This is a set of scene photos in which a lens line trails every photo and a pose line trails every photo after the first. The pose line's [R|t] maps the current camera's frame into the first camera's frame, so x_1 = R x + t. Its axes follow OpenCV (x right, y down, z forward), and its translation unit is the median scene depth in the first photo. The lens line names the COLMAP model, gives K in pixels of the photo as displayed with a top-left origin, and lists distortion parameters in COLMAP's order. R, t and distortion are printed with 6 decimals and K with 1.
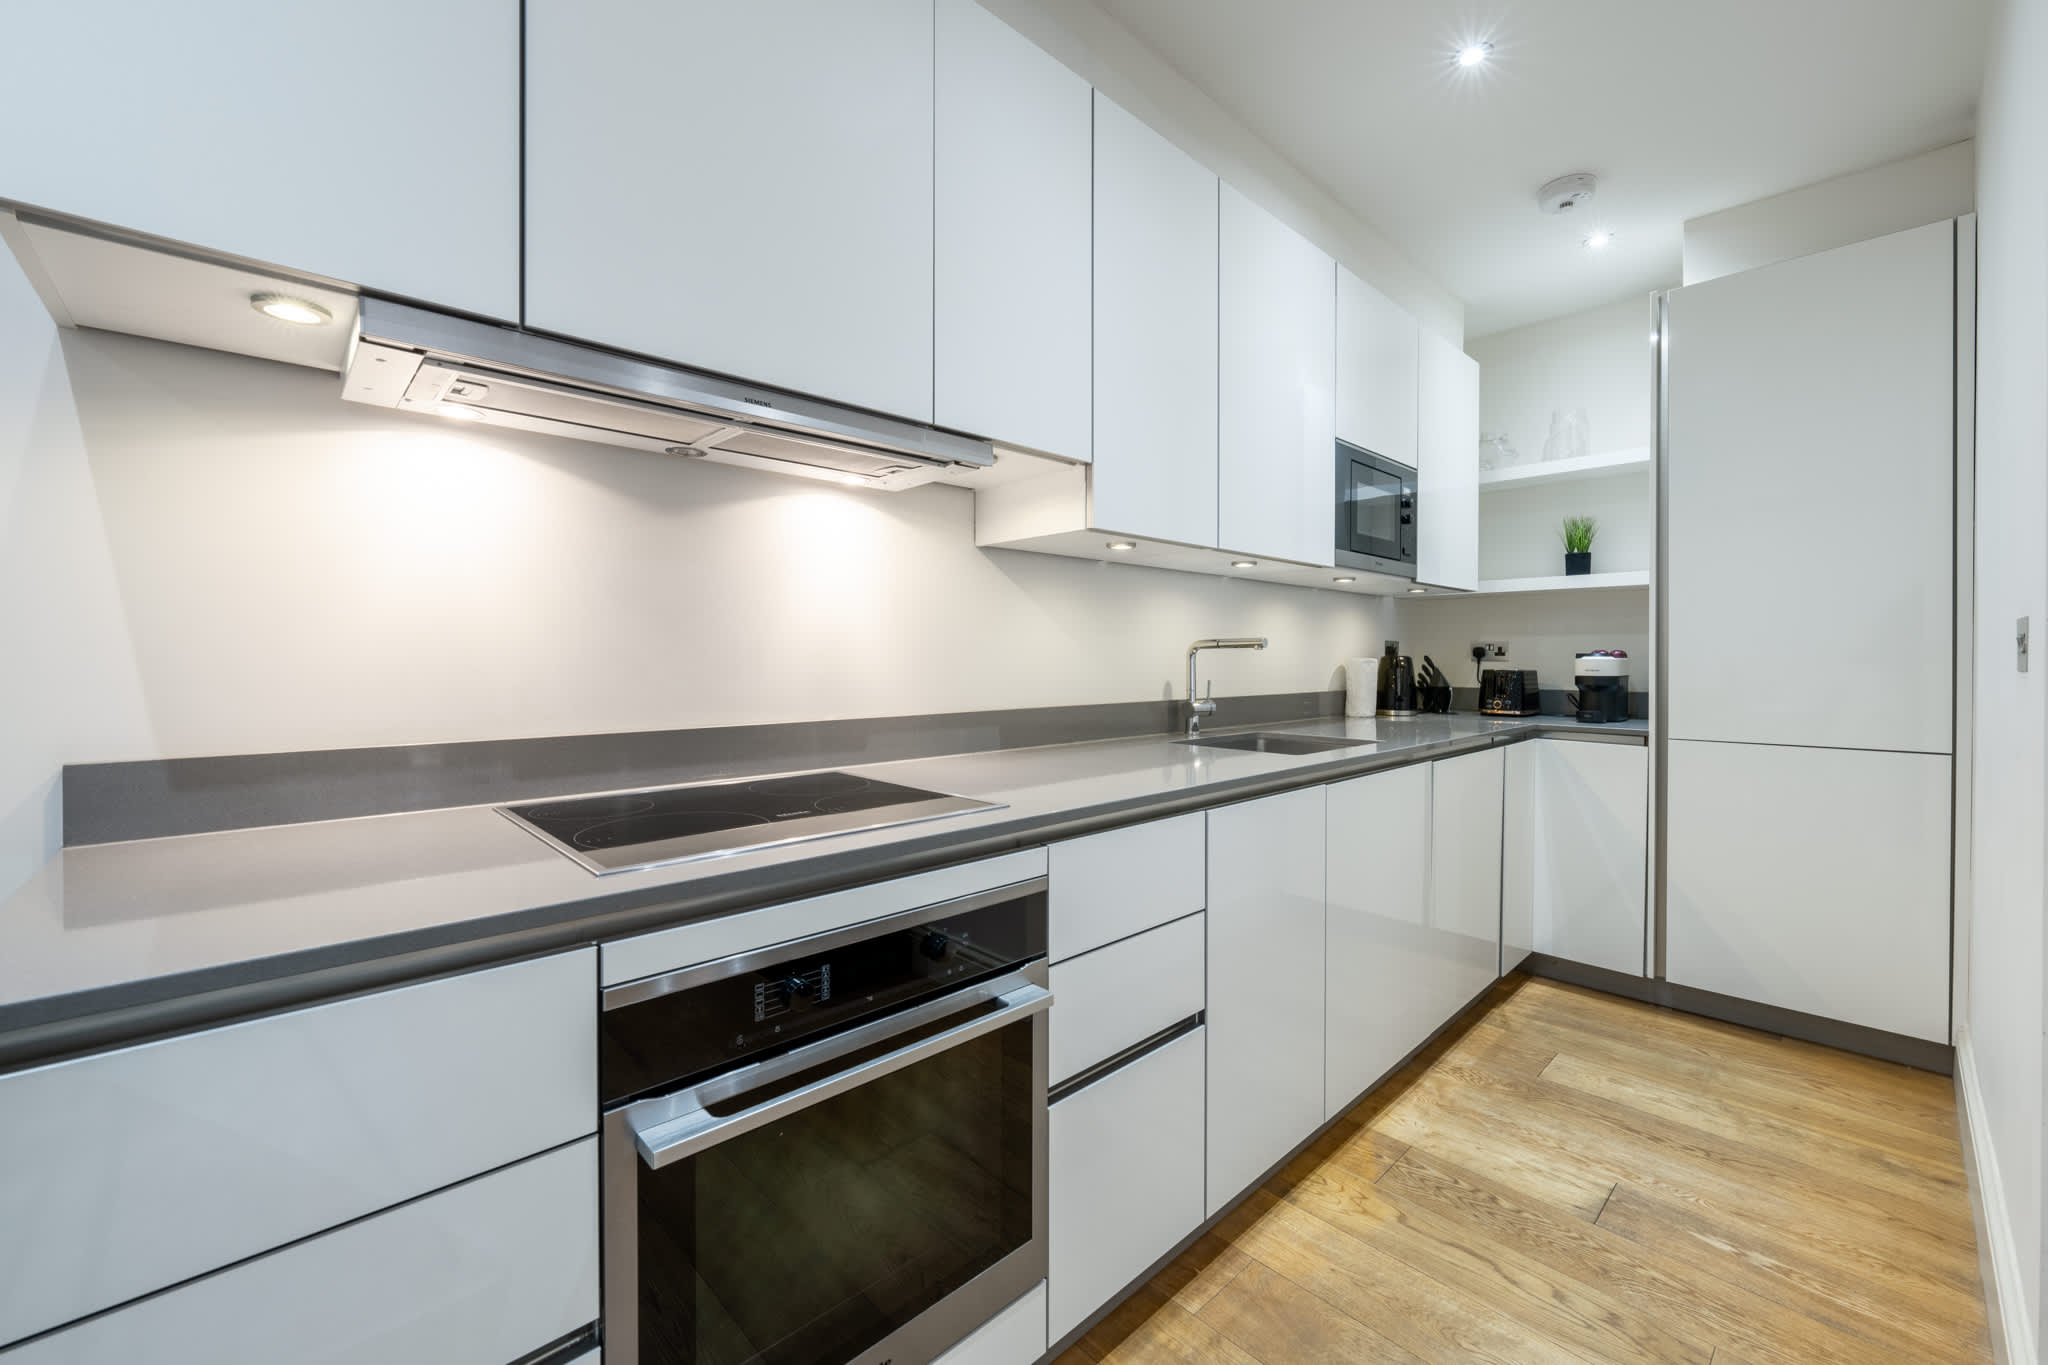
lens RADIAL K [[813.0, 0, 1007.9], [0, 813.0, 658.9], [0, 0, 1]] dist [-0.000946, -0.000096]
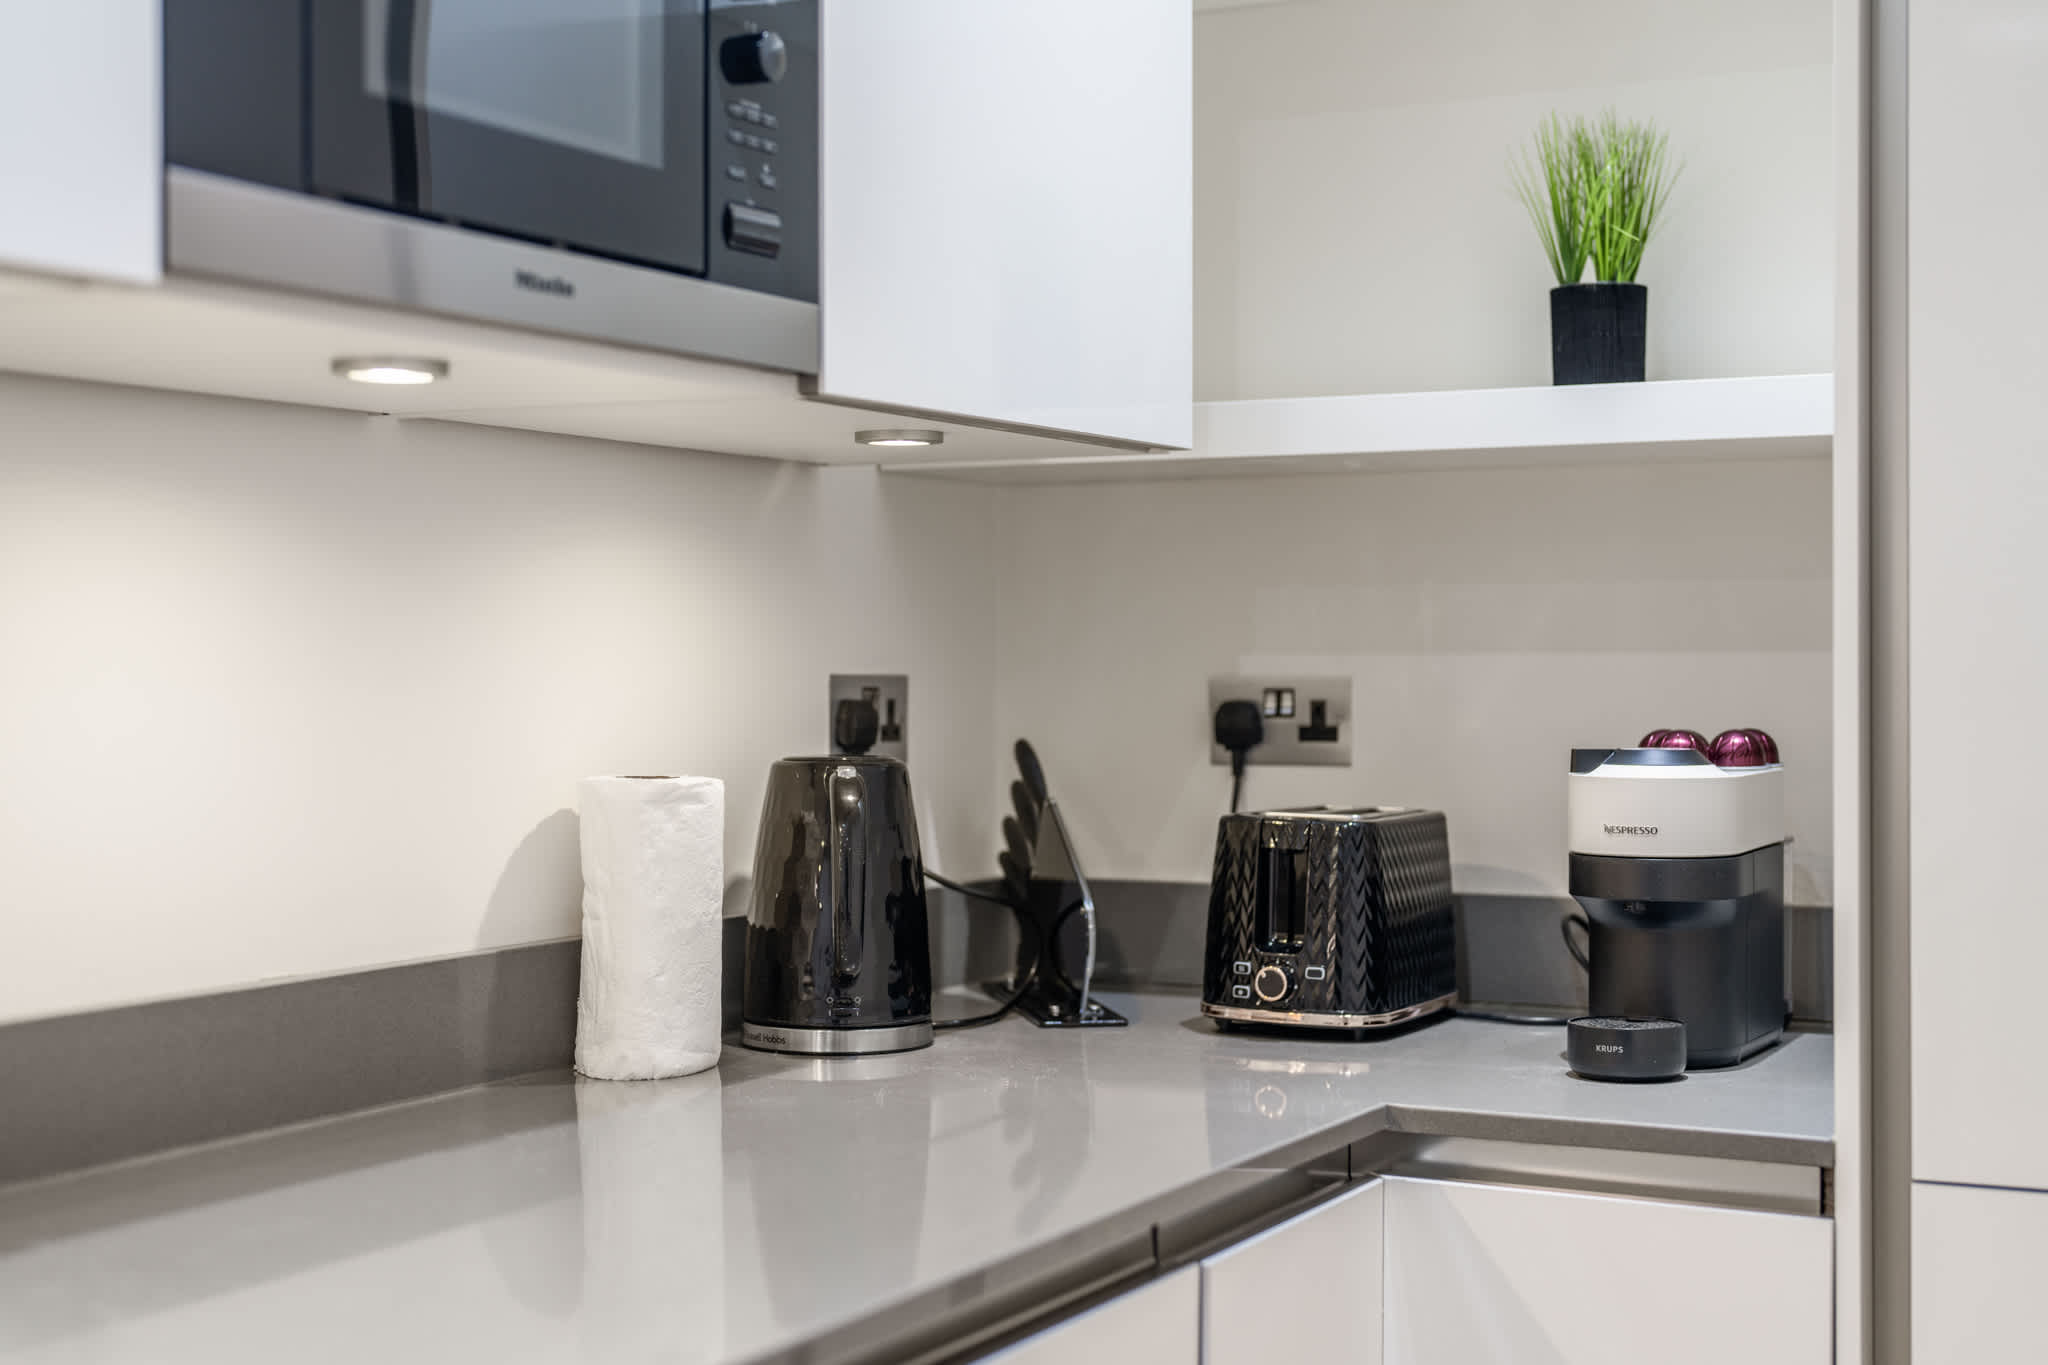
lens RADIAL K [[2970.3, 0, 1024.0], [0, 2970.3, 682.5], [0, 0, 1]] dist [-0.016868, 0.160174]
pose [[0.933327, -0.007953, 0.358939, 0.263983], [0.005993, 0.999960, 0.006573, -0.028397], [-0.358977, -0.003984, 0.933338, 0.299159]]
